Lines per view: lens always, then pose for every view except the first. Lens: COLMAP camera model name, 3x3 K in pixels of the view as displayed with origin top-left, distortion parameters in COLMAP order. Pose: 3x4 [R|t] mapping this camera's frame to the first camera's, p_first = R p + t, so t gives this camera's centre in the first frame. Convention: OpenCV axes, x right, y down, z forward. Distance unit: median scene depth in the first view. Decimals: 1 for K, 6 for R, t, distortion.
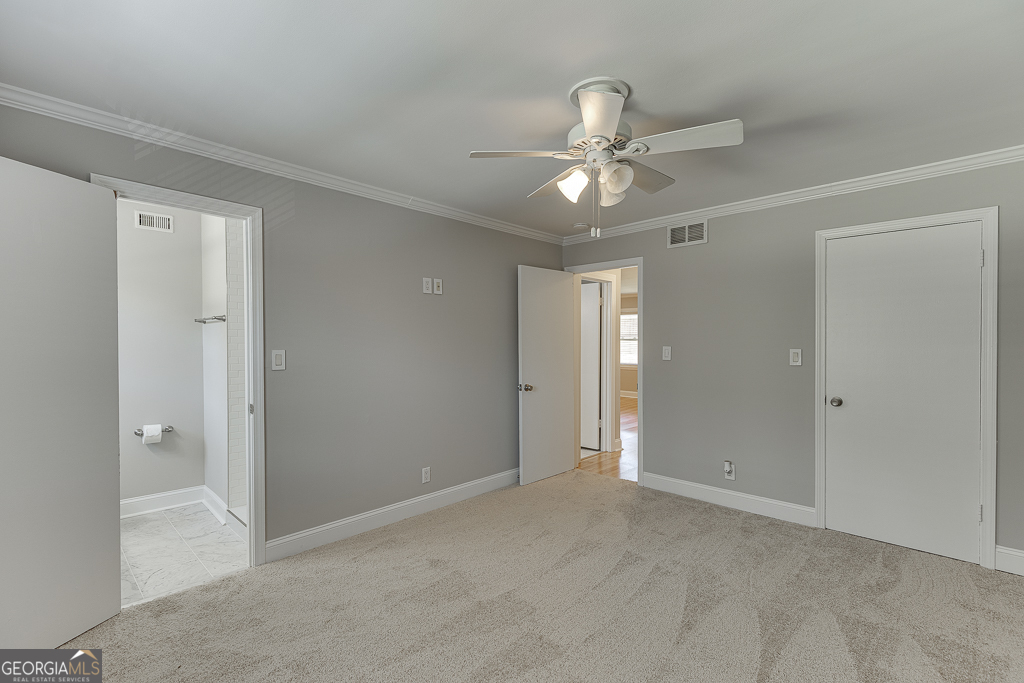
lens RADIAL K [[459.2, 0, 517.6], [0, 459.2, 341.5], [0, 0, 1]] dist [0.003493, -0.001200]
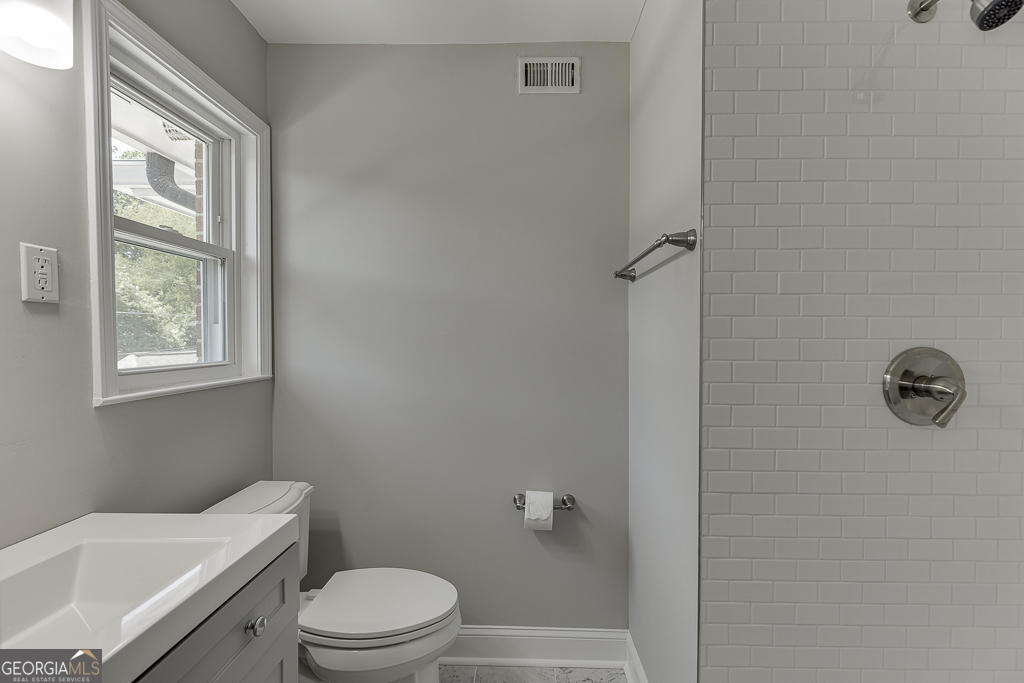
lens RADIAL K [[459.2, 0, 517.0], [0, 459.2, 340.9], [0, 0, 1]] dist [0.003493, -0.001200]
pose [[0.680917, 0.017223, -0.732158, -0.451474], [-0.009220, 0.999846, 0.014946, 0.014385], [0.732302, -0.003427, 0.680971, 0.644005]]
